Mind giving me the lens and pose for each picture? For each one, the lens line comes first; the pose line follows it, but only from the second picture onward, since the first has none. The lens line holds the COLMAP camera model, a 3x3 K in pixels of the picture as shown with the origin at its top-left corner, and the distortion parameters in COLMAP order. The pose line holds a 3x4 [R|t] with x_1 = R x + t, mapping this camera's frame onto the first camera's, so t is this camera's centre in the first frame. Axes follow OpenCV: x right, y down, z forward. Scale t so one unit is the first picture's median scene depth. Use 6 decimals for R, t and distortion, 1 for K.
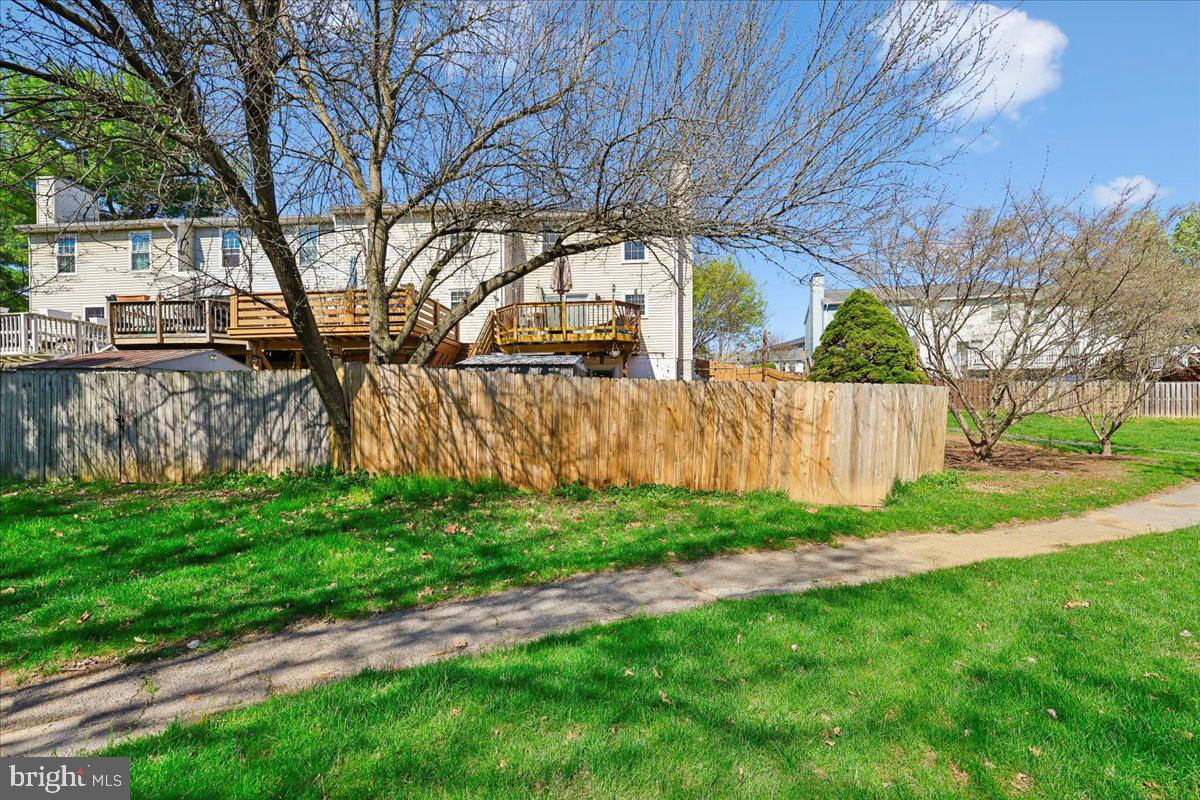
lens RADIAL K [[478.6, 0, 597.9], [0, 478.6, 434.2], [0, 0, 1]] dist [0.000101, 0.000020]
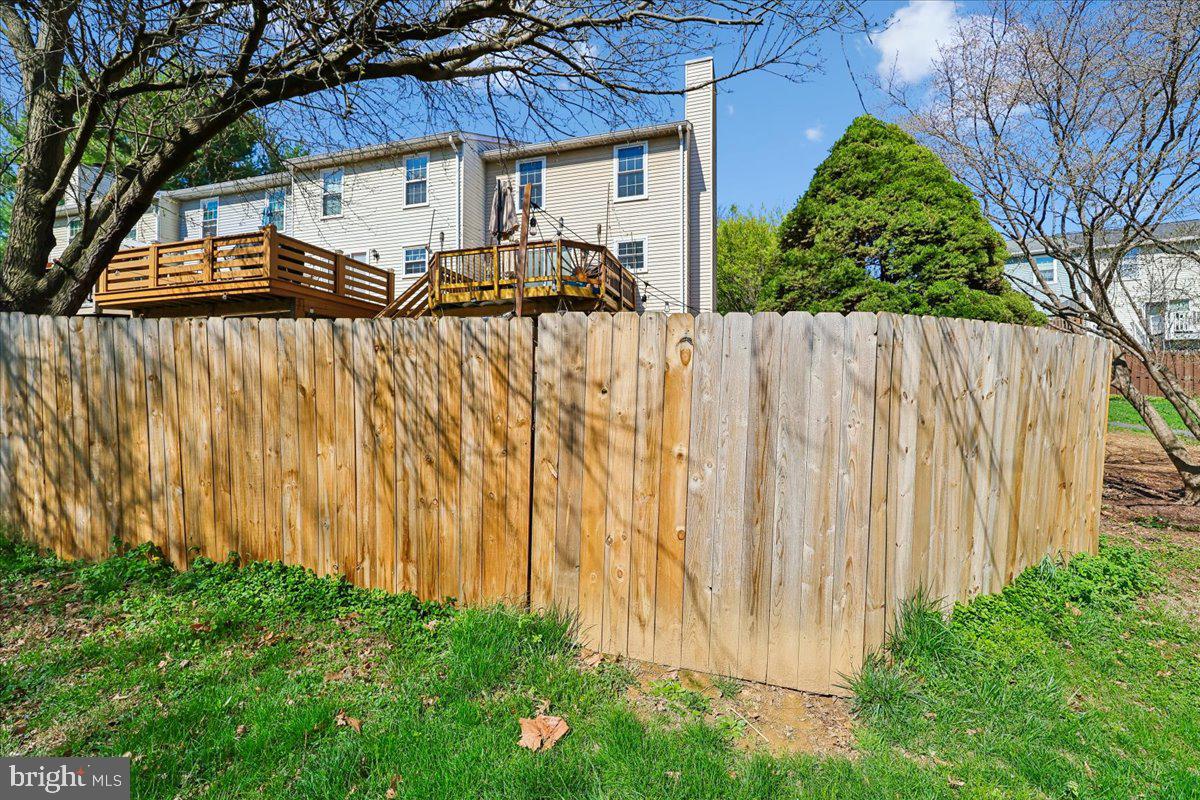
lens RADIAL K [[486.4, 0, 608.4], [0, 486.4, 404.1], [0, 0, 1]] dist [0.002105, 0.000349]
pose [[0.981115, 0.009009, -0.193217, 0.477349], [-0.015613, 0.999344, -0.032682, -0.028655], [0.192796, 0.035081, 0.980612, 0.621875]]
